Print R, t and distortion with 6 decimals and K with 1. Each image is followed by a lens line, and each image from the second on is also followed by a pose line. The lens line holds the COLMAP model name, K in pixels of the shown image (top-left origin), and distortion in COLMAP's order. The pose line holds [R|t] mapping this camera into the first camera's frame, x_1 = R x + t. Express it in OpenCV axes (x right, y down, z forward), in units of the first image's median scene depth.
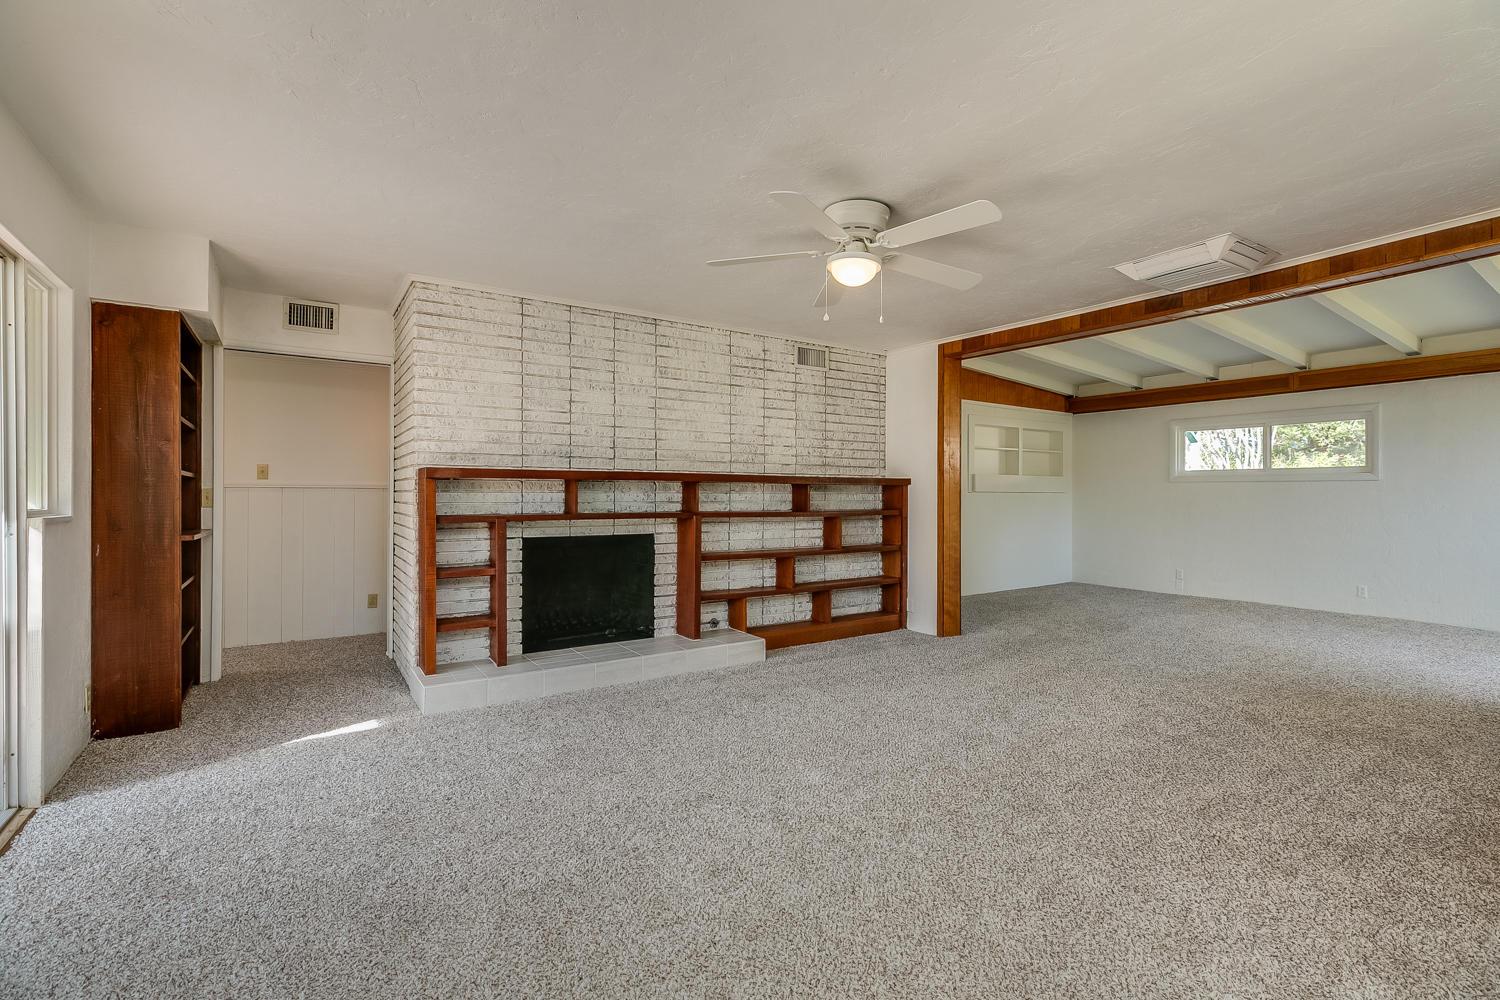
lens RADIAL K [[677.5, 0, 746.4], [0, 677.5, 490.7], [0, 0, 1]] dist [0.001734, 0.000123]
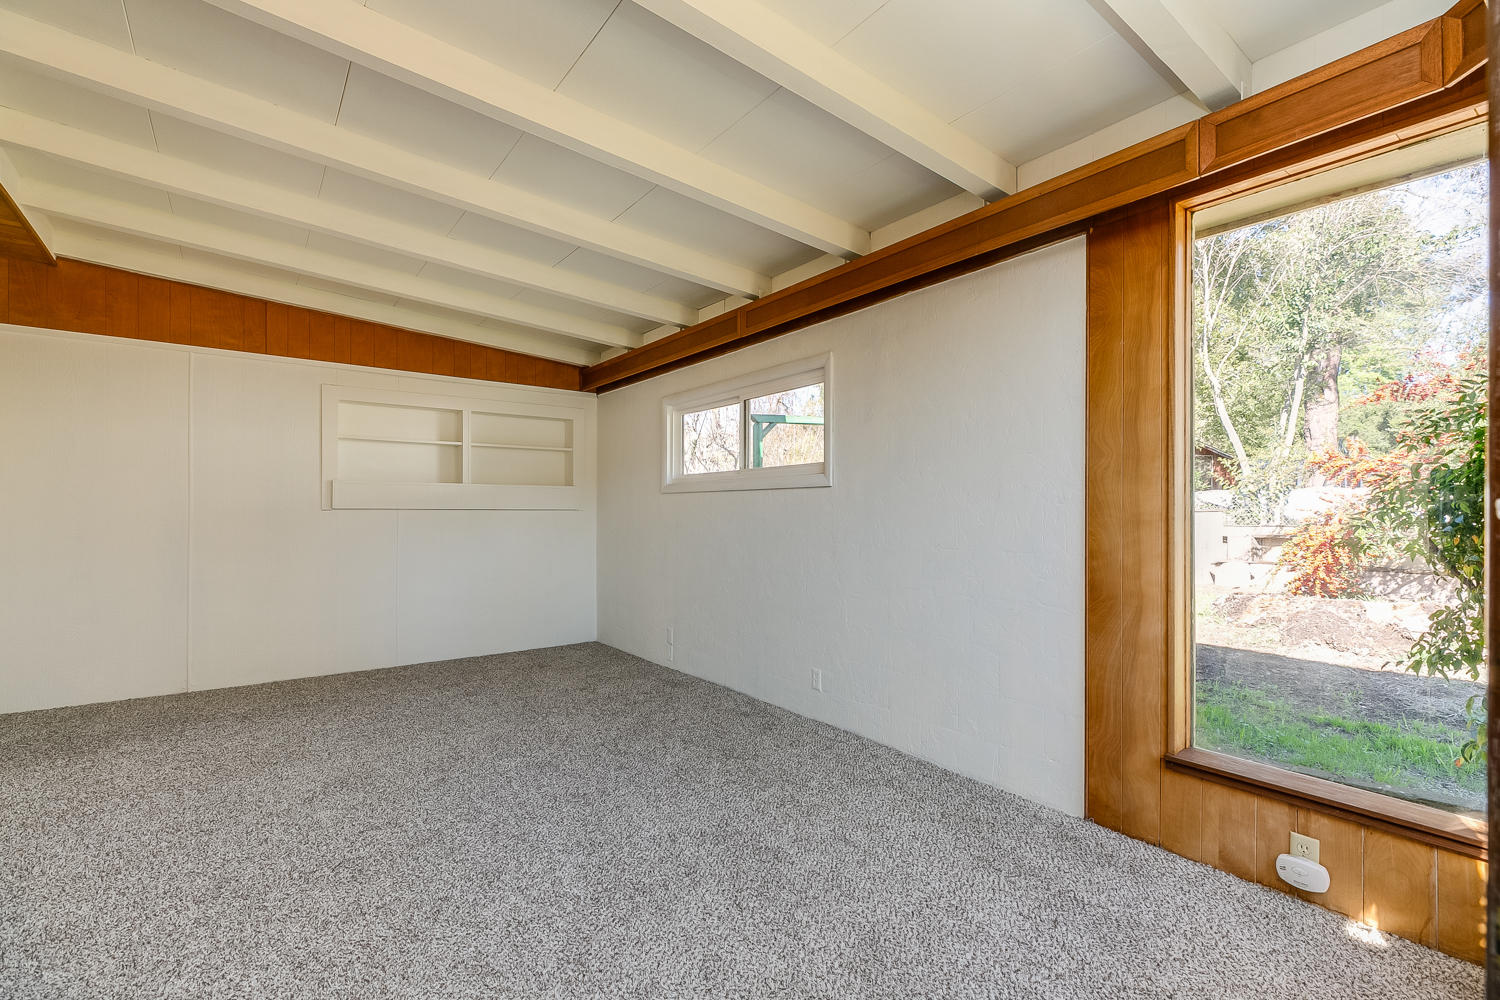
lens RADIAL K [[672.5, 0, 747.6], [0, 672.5, 506.5], [0, 0, 1]] dist [0.002840, 0.000049]
pose [[0.998448, -0.003124, 0.055596, 1.051073], [0.003402, 0.999982, -0.004905, 0.006703], [-0.055579, 0.005087, 0.998441, 0.557312]]
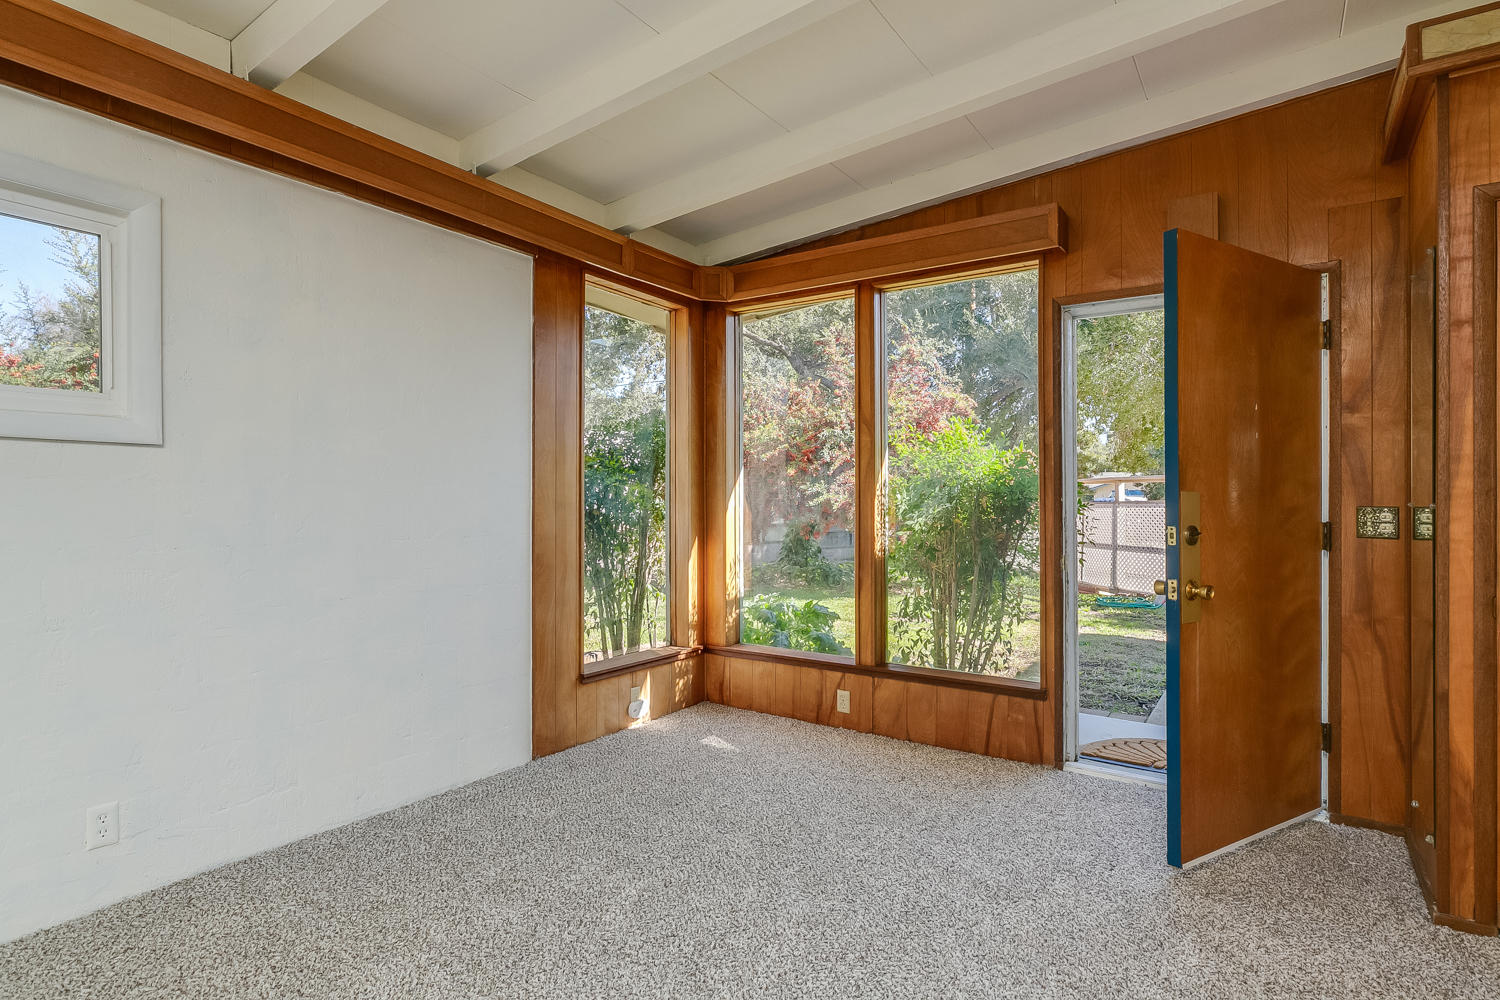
lens RADIAL K [[767.0, 0, 750.0], [0, 767.0, 500.0], [0, 0, 1]] dist [0.000084, -0.000048]
pose [[-0.374261, -0.007181, 0.927296, 0.644359], [-0.011722, 0.999927, 0.003012, 0.007166], [-0.927249, -0.009742, -0.374318, 1.116560]]
